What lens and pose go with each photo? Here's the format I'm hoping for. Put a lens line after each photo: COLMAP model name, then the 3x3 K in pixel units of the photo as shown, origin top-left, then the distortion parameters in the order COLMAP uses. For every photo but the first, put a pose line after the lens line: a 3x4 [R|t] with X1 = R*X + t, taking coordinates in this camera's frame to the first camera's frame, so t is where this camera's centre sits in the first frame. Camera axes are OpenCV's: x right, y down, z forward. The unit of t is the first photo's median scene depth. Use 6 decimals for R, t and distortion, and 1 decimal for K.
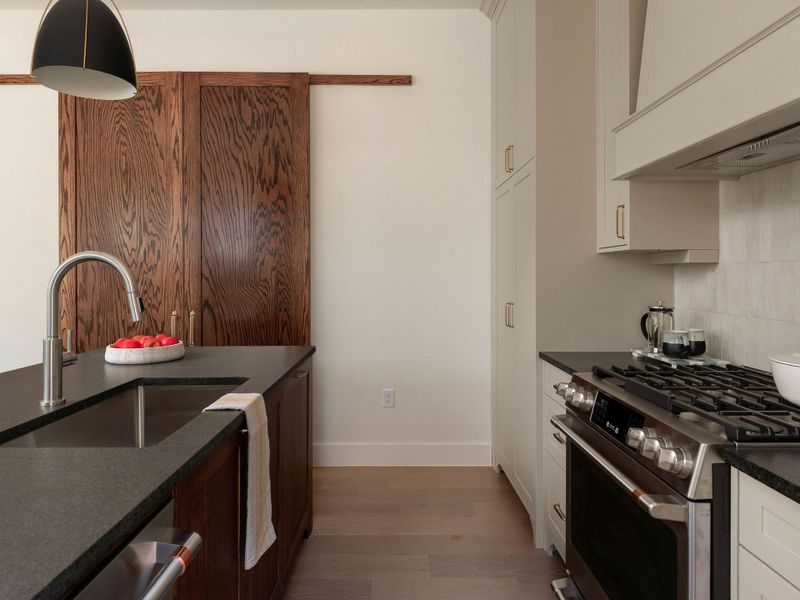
lens RADIAL K [[518.8, 0, 401.8], [0, 518.8, 277.9], [0, 0, 1]] dist [0.001504, -0.004956]
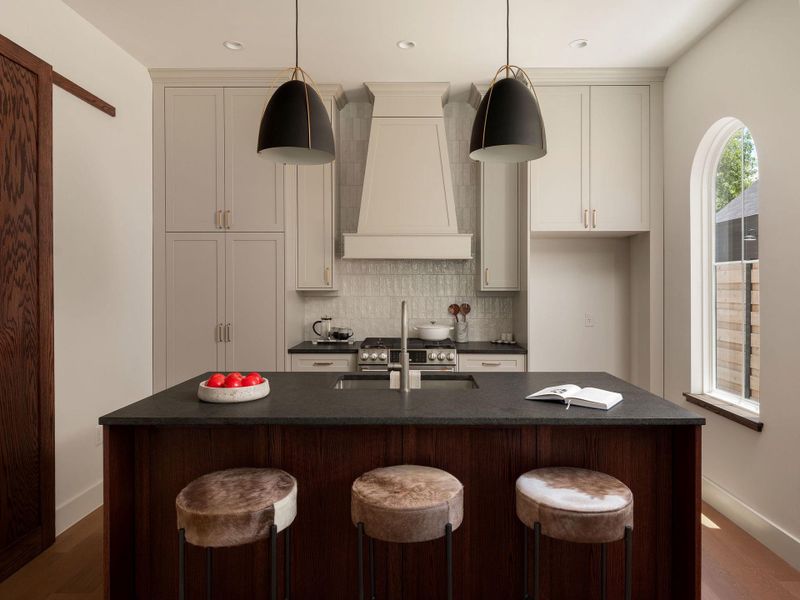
lens RADIAL K [[536.1, 0, 425.4], [0, 536.1, 274.0], [0, 0, 1]] dist [0.006362, -0.009177]
pose [[-0.021486, 0.019121, 0.999586, -1.045854], [-0.003422, 0.999810, -0.019199, -0.048474], [-0.999763, -0.003834, -0.021416, 0.420967]]
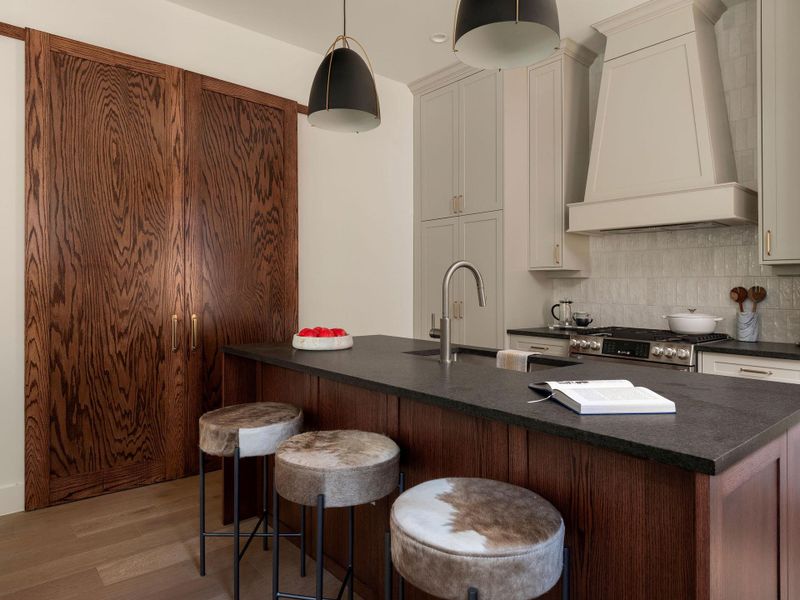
lens RADIAL K [[518.8, 0, 400.6], [0, 518.8, 282.5], [0, 0, 1]] dist [0.001504, -0.004956]
pose [[0.756668, 0.016052, 0.653603, -0.746413], [-0.009390, 0.999862, -0.013685, 0.013587], [-0.653732, 0.004218, 0.756714, -0.005167]]
